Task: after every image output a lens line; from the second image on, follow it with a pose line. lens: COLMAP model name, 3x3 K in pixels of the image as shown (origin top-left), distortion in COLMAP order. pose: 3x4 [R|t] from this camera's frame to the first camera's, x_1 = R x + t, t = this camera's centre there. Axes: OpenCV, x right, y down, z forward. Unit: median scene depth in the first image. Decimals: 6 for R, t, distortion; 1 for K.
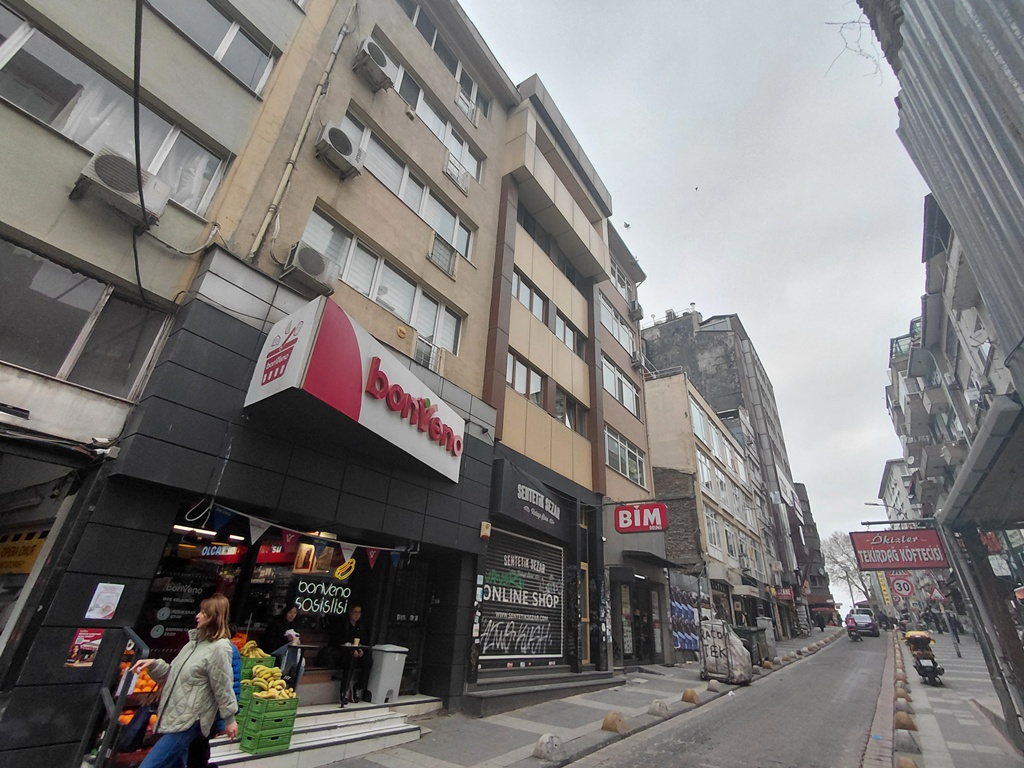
lens RADIAL K [[465.4, 0, 512.0], [0, 465.4, 384.0], [0, 0, 1]] dist [0.000657, 0.001140]
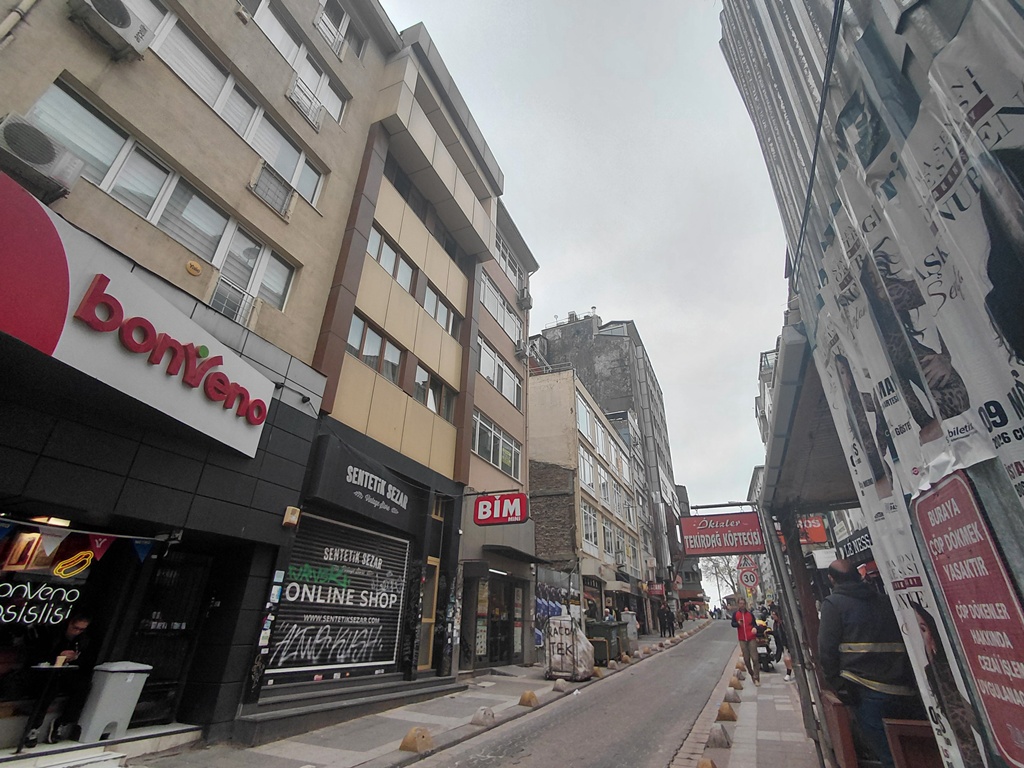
lens RADIAL K [[468.8, 0, 512.0], [0, 468.8, 384.0], [0, 0, 1]] dist [0.002085, -0.000601]
pose [[0.981083, 0.057585, 0.184824, 0.122519], [-0.057480, 0.998329, -0.005933, 0.045881], [-0.184857, -0.004803, 0.982754, 0.080573]]
